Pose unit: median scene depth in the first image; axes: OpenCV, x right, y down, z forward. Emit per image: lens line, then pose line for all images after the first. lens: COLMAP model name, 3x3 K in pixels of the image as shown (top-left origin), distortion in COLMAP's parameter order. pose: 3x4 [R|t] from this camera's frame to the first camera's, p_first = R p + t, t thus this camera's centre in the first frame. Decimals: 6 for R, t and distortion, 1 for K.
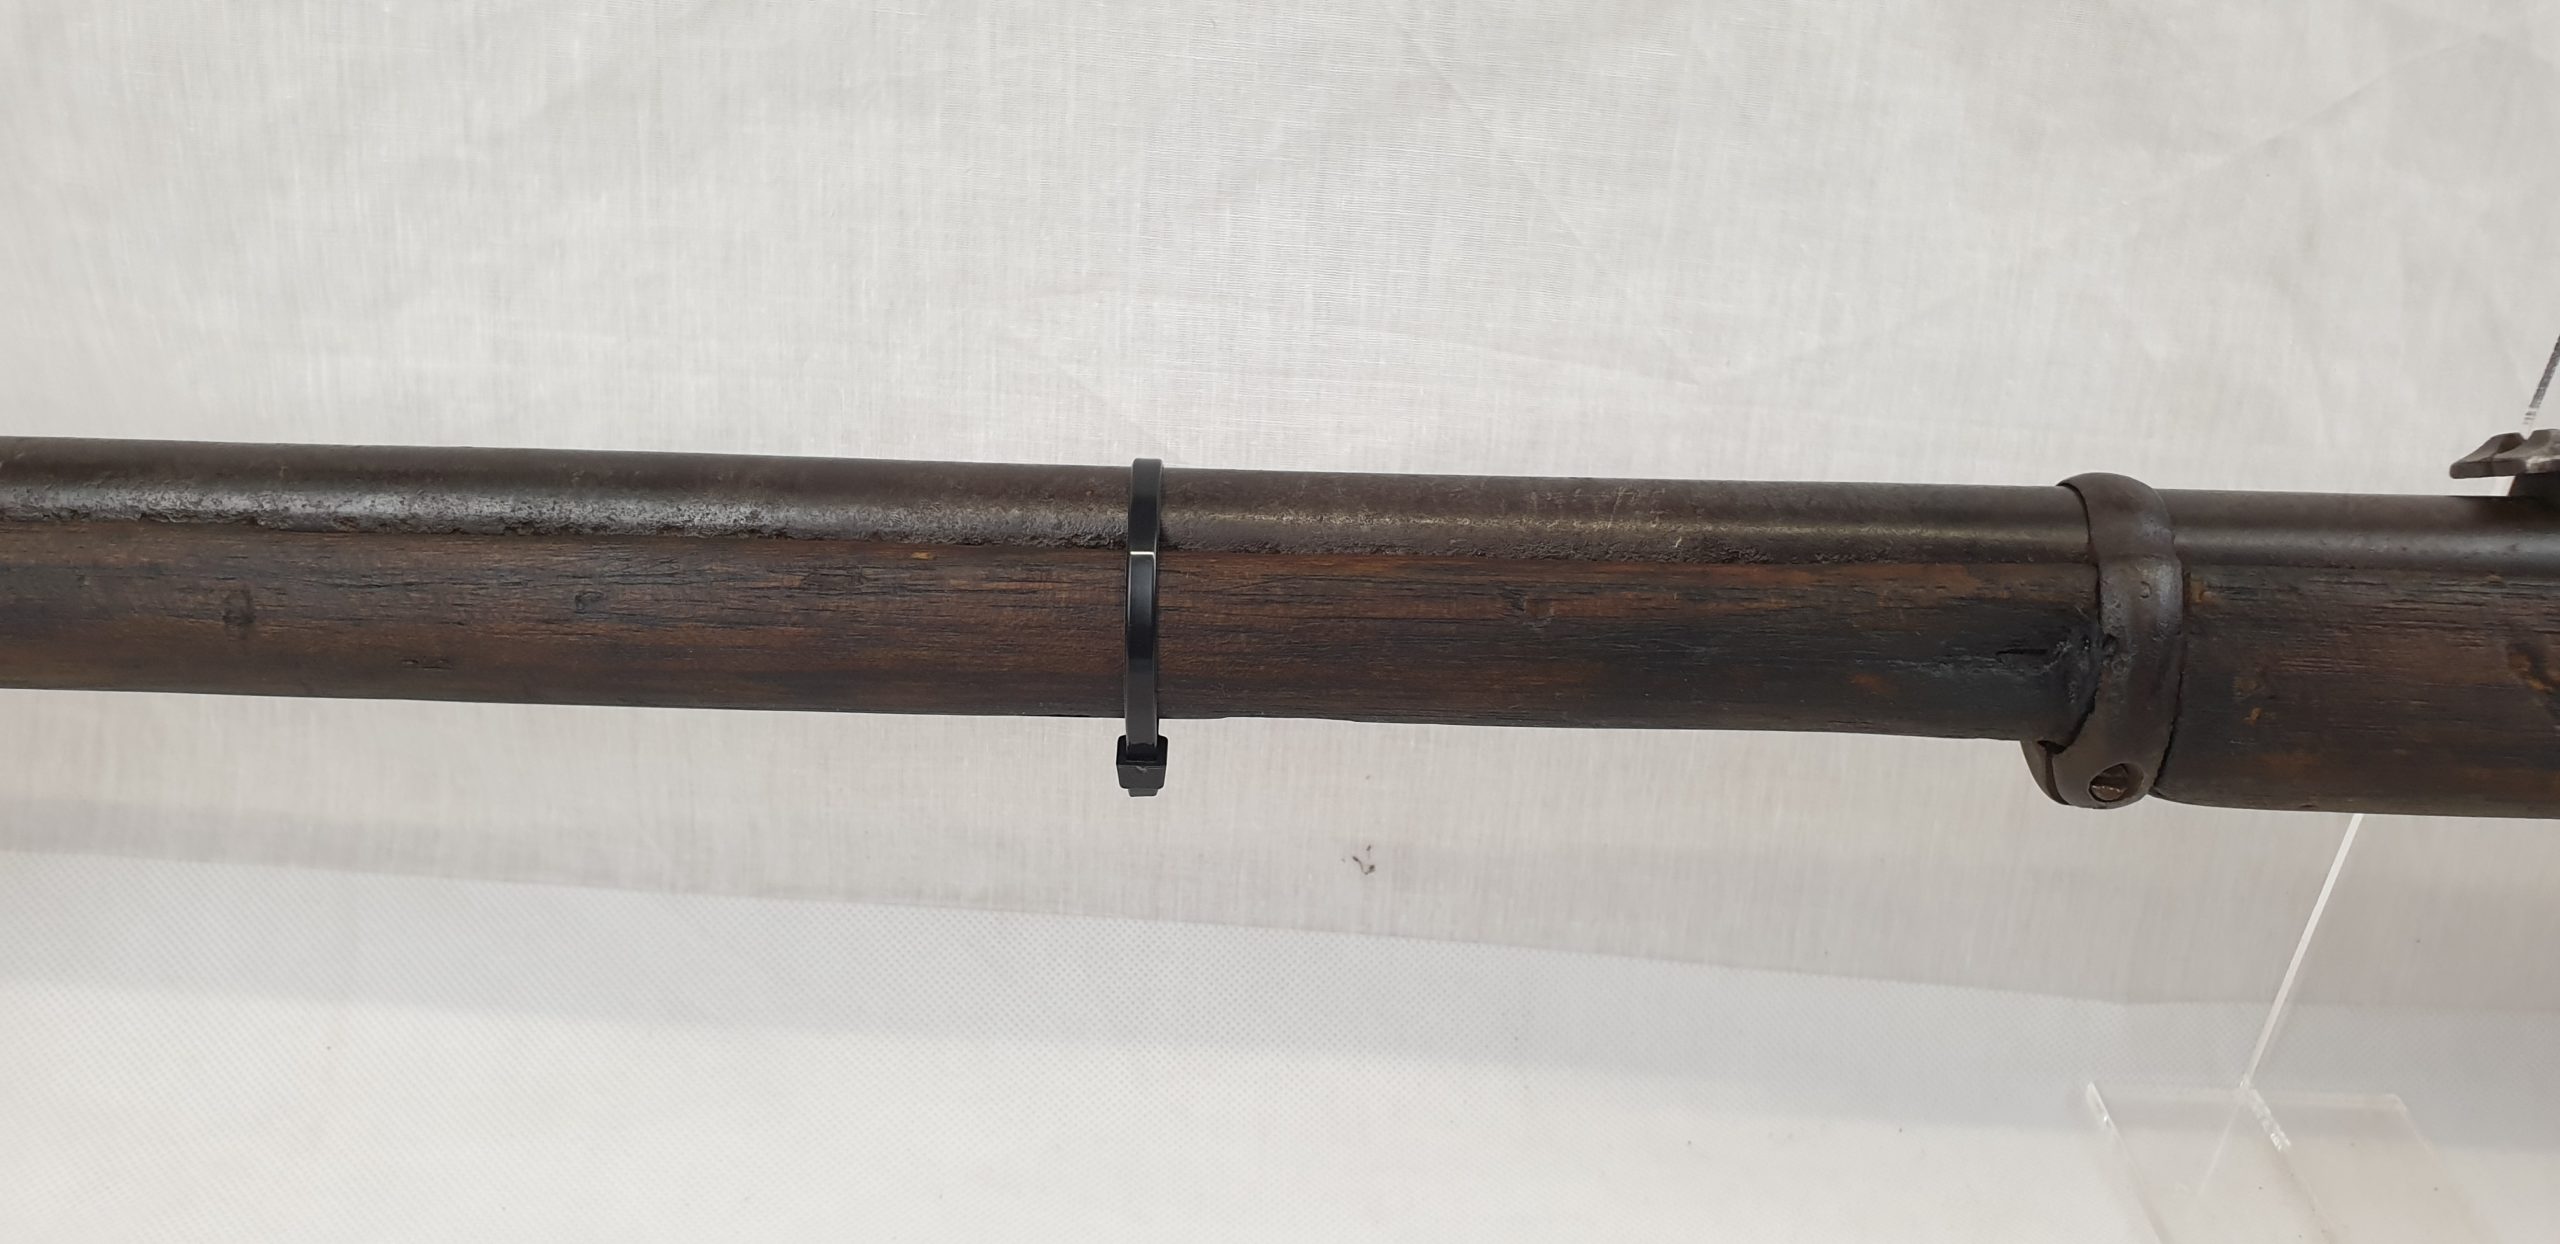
lens RADIAL K [[2144.5, 0, 1269.7], [0, 2144.5, 548.3], [0, 0, 1]] dist [-0.005882, 0.002012]
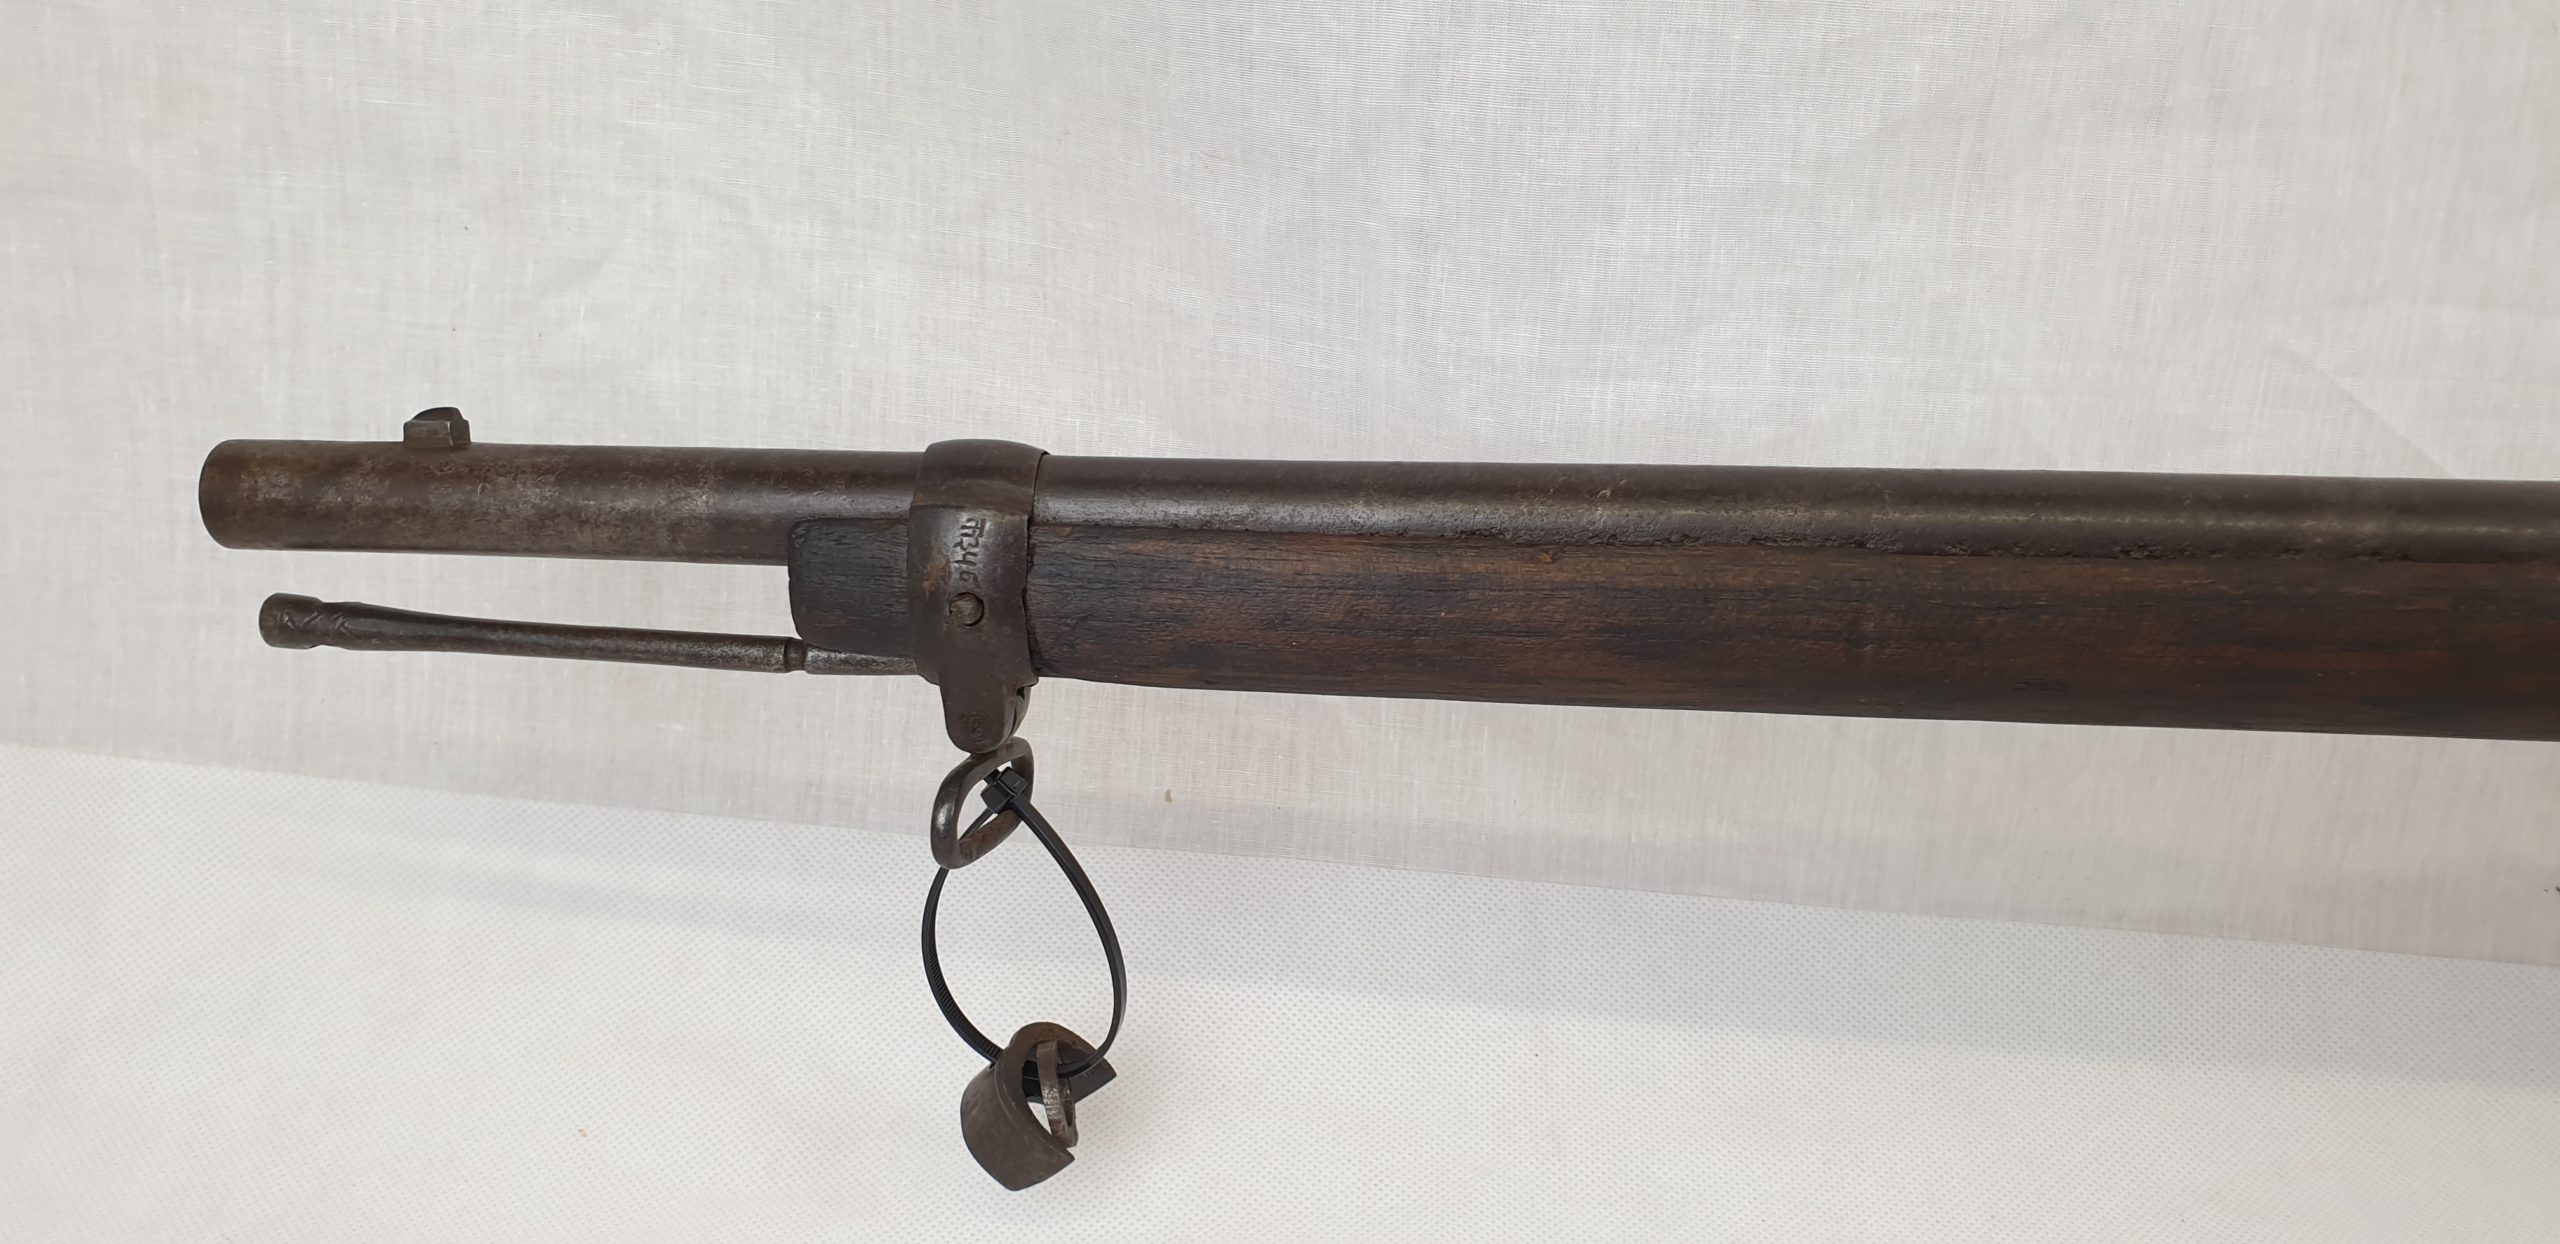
lens RADIAL K [[2144.5, 0, 1269.7], [0, 2144.5, 548.3], [0, 0, 1]] dist [-0.005882, 0.002012]
pose [[0.987831, -0.003570, -0.155489, -0.434087], [0.002771, 0.999982, -0.005353, -0.004253], [0.155505, 0.004857, 0.987823, -0.041503]]
